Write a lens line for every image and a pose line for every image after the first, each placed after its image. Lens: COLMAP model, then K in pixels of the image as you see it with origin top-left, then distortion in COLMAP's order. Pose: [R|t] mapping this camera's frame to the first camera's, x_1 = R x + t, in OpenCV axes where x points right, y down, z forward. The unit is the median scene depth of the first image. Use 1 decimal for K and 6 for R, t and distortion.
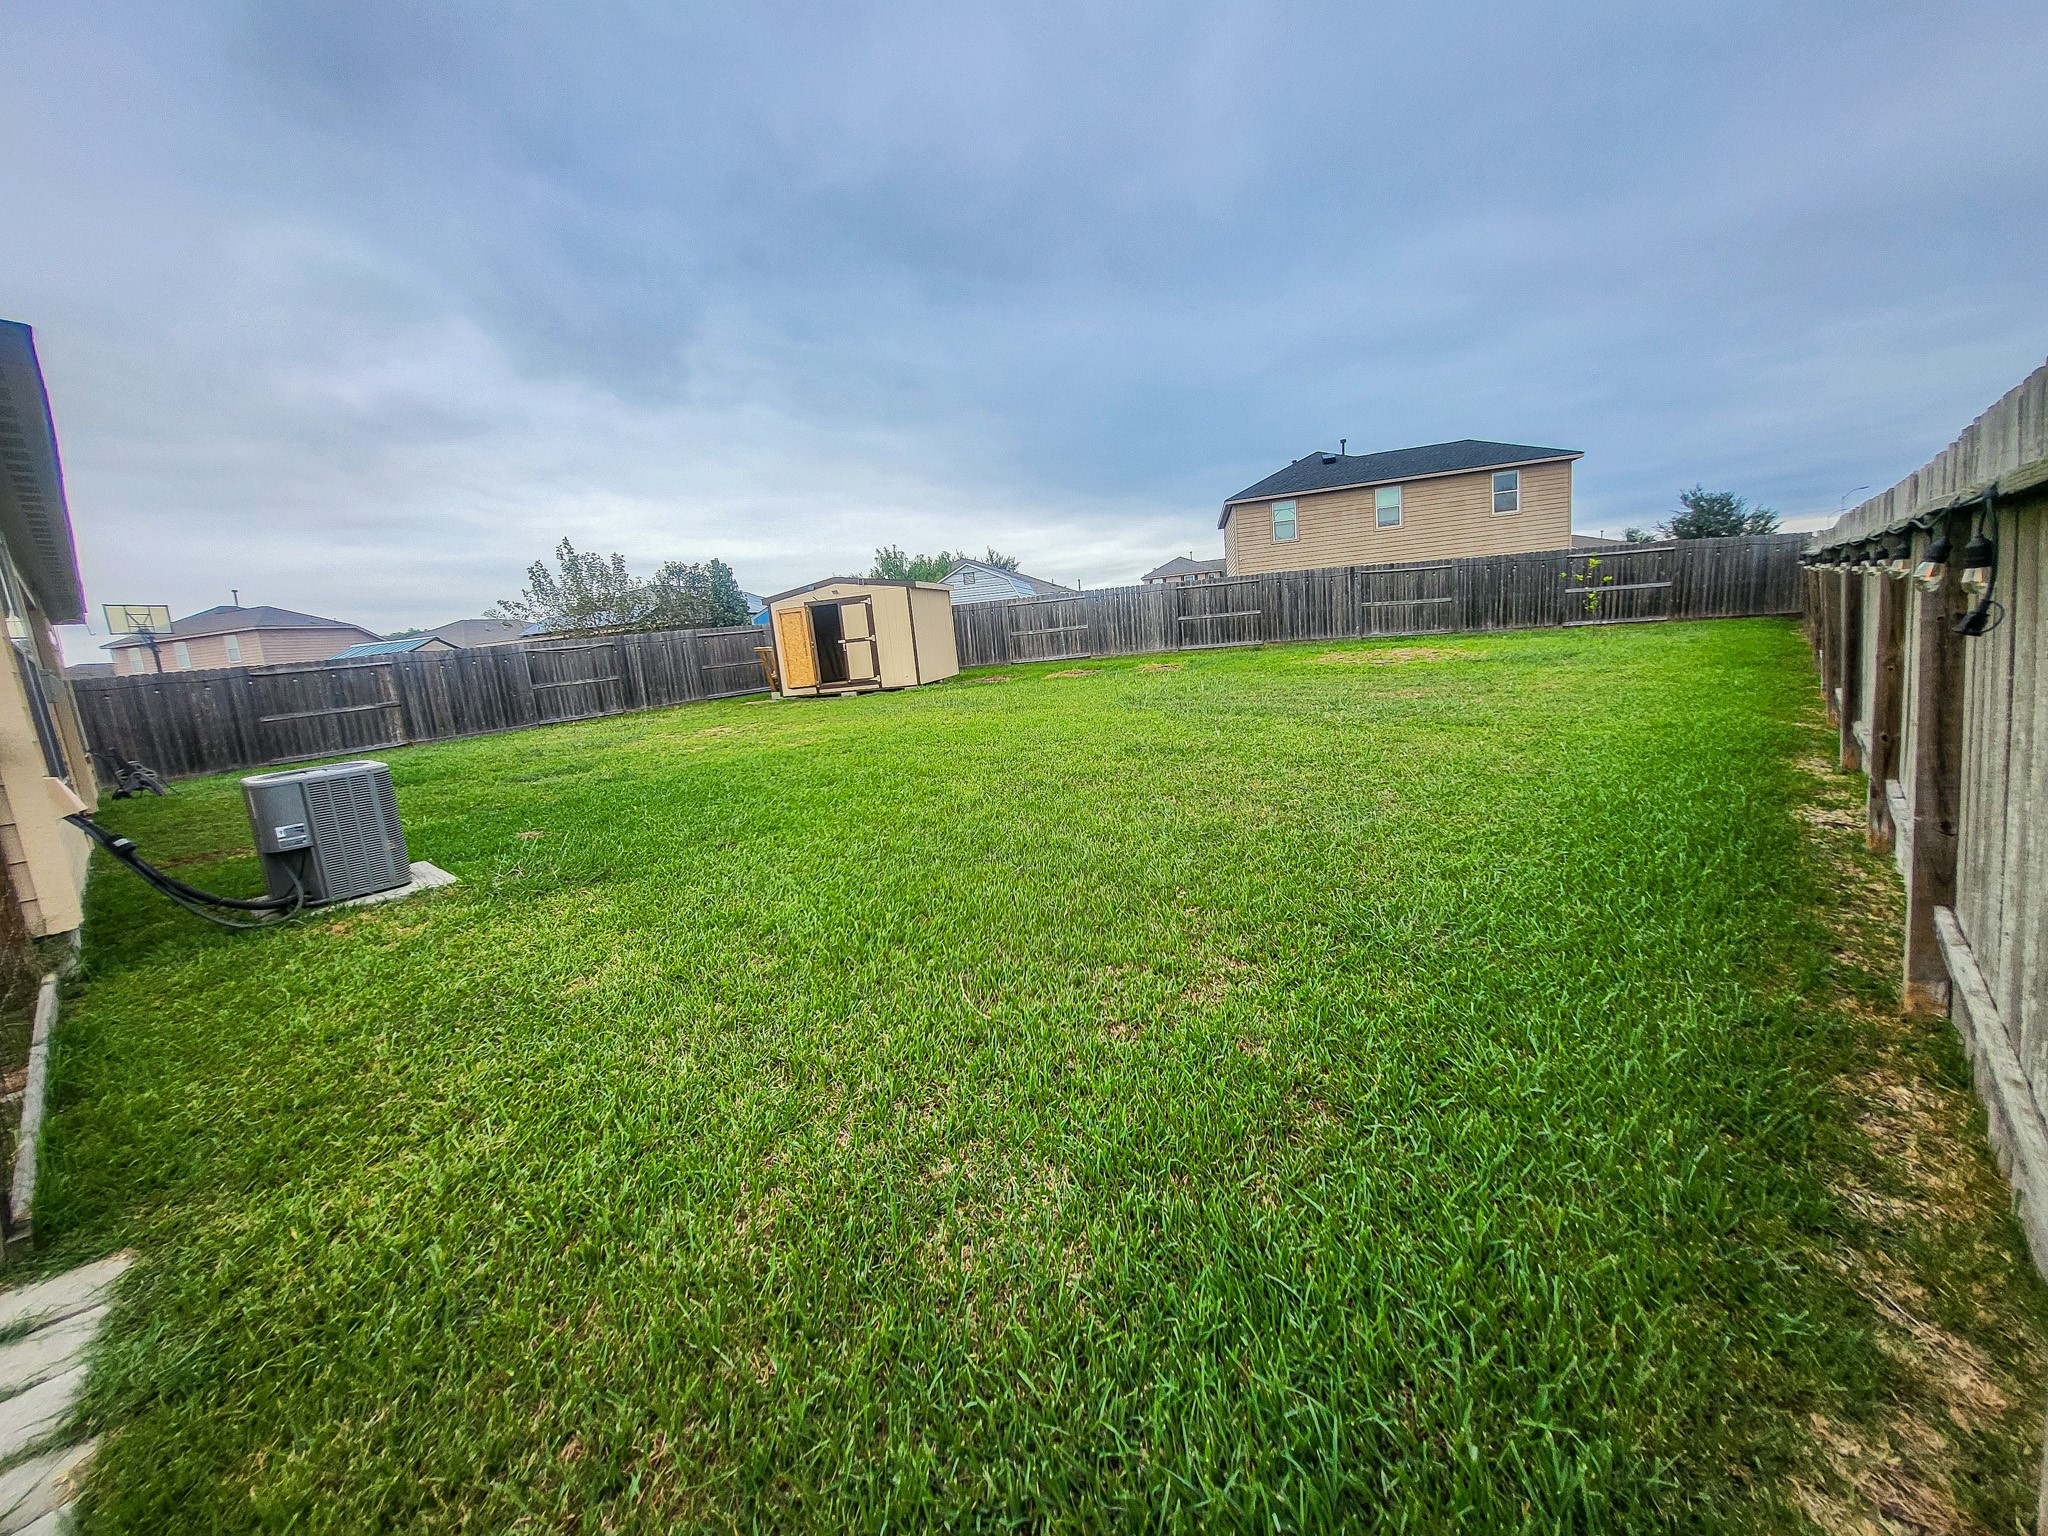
lens RADIAL K [[806.9, 0, 1012.8], [0, 806.9, 775.8], [0, 0, 1]] dist [0.003834, -0.003276]
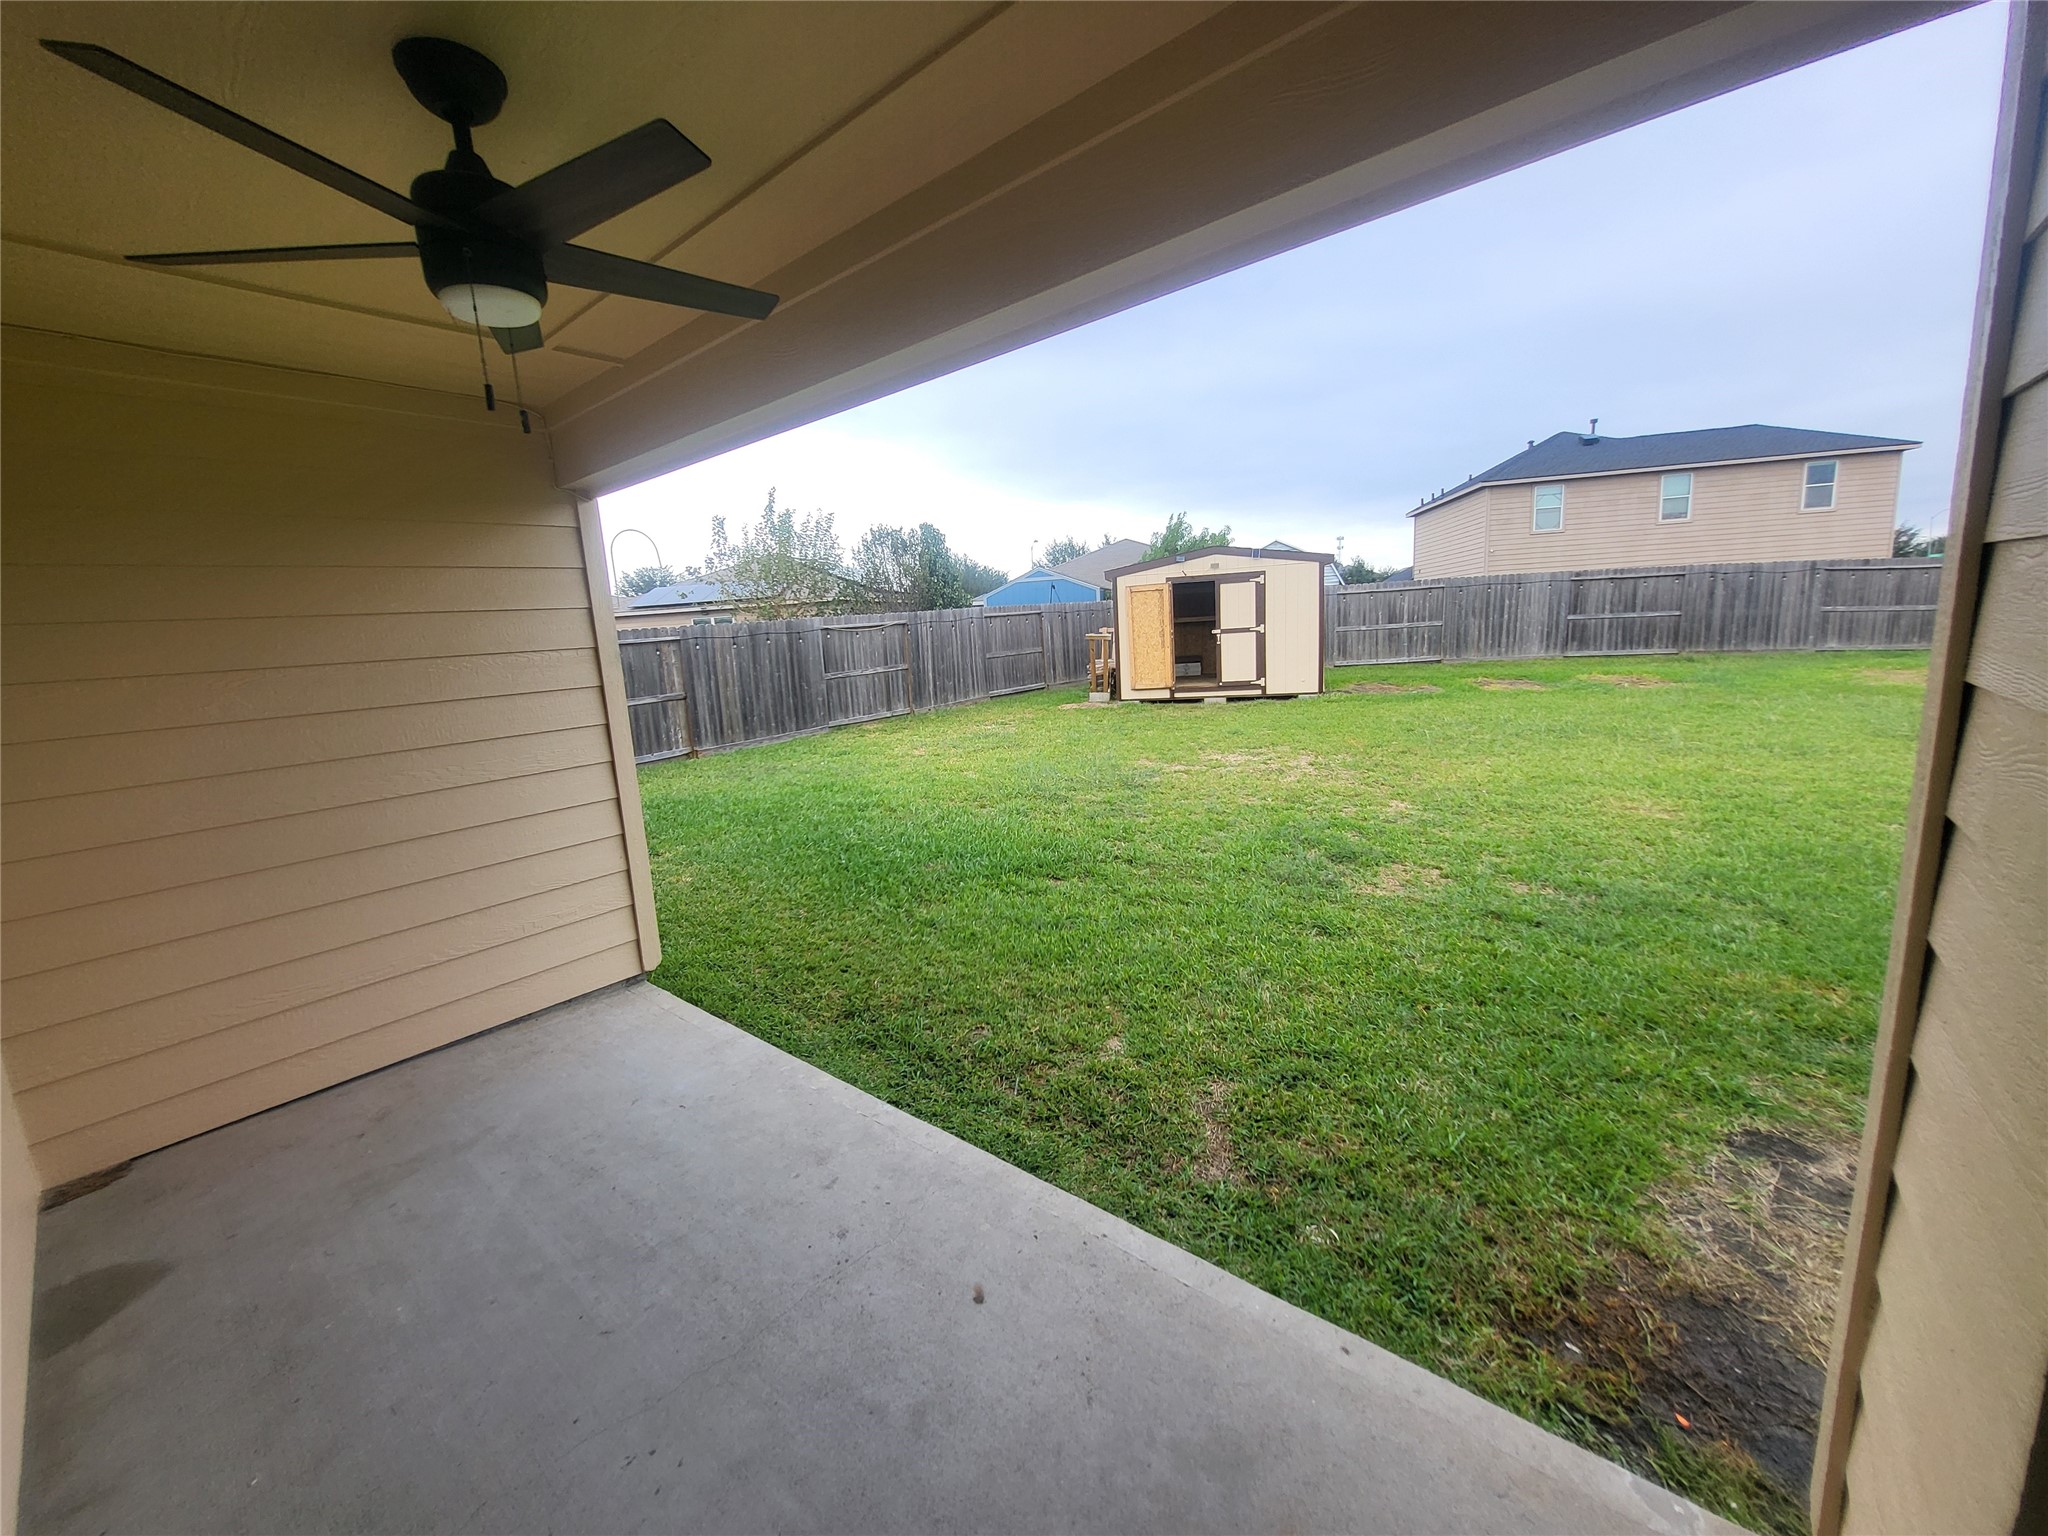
lens RADIAL K [[806.9, 0, 1005.5], [0, 806.9, 759.9], [0, 0, 1]] dist [0.003834, -0.003276]
pose [[0.999264, 0.037533, 0.007915, -0.401976], [-0.037486, 0.999279, -0.005953, -0.032951], [-0.008132, 0.005652, 0.999951, 0.239320]]
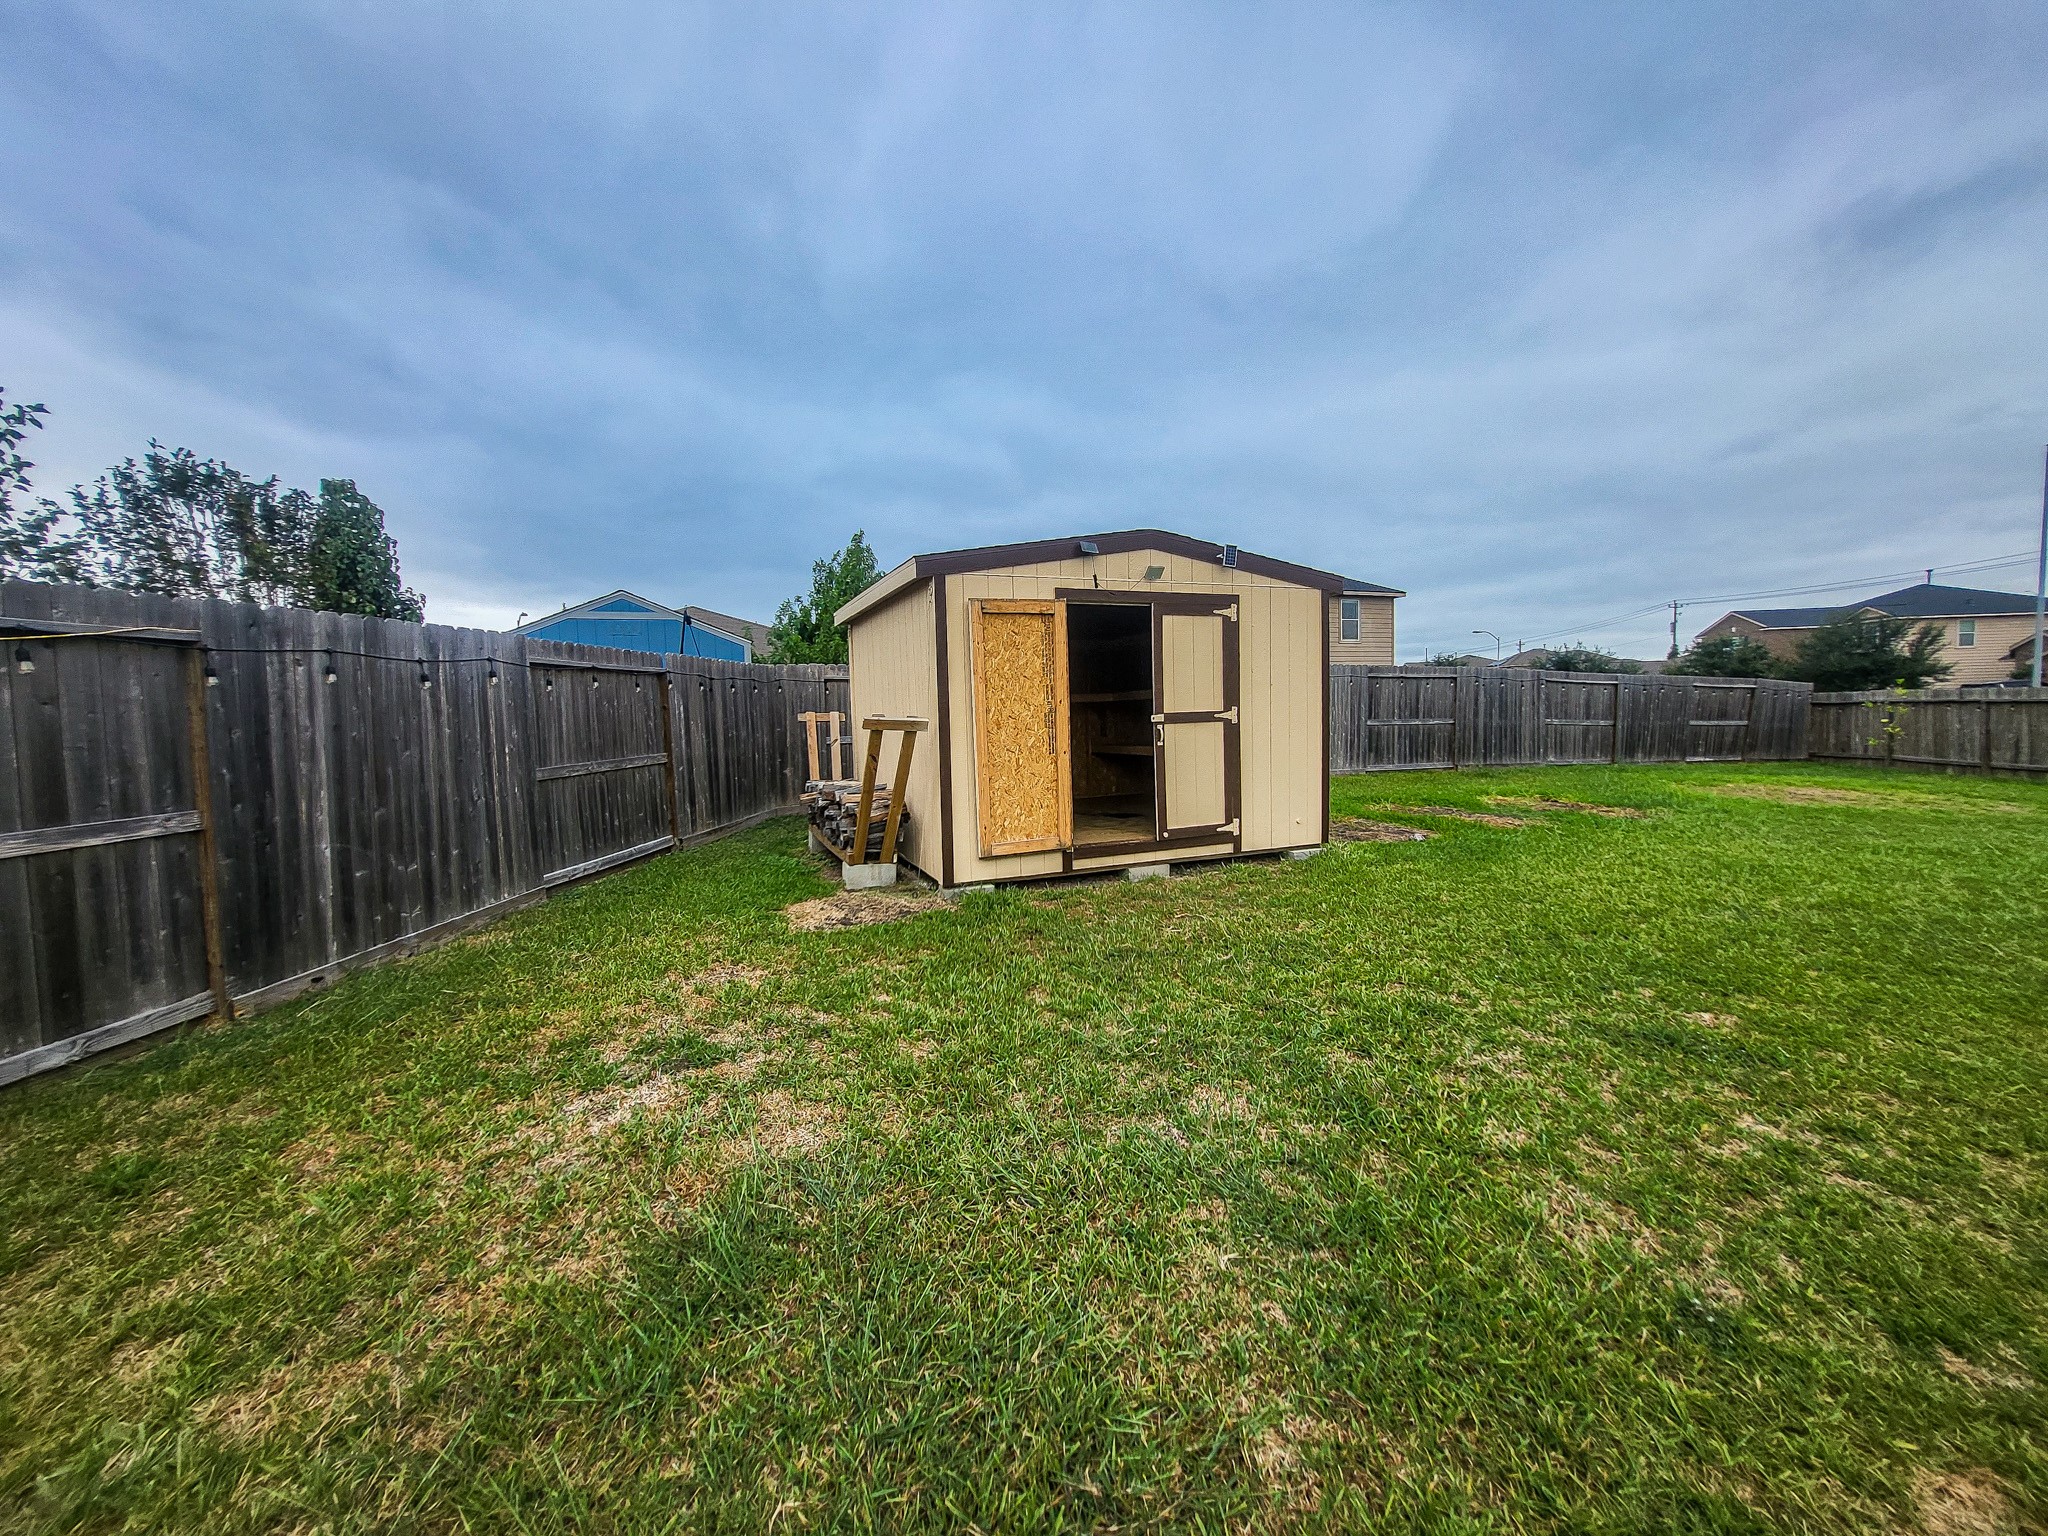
lens RADIAL K [[806.9, 0, 996.9], [0, 806.9, 752.0], [0, 0, 1]] dist [0.003834, -0.003276]
pose [[0.827835, 0.049712, 0.558764, -0.445340], [0.043932, 0.987262, -0.152921, -0.101116], [-0.559248, 0.151141, 0.815106, 0.746810]]
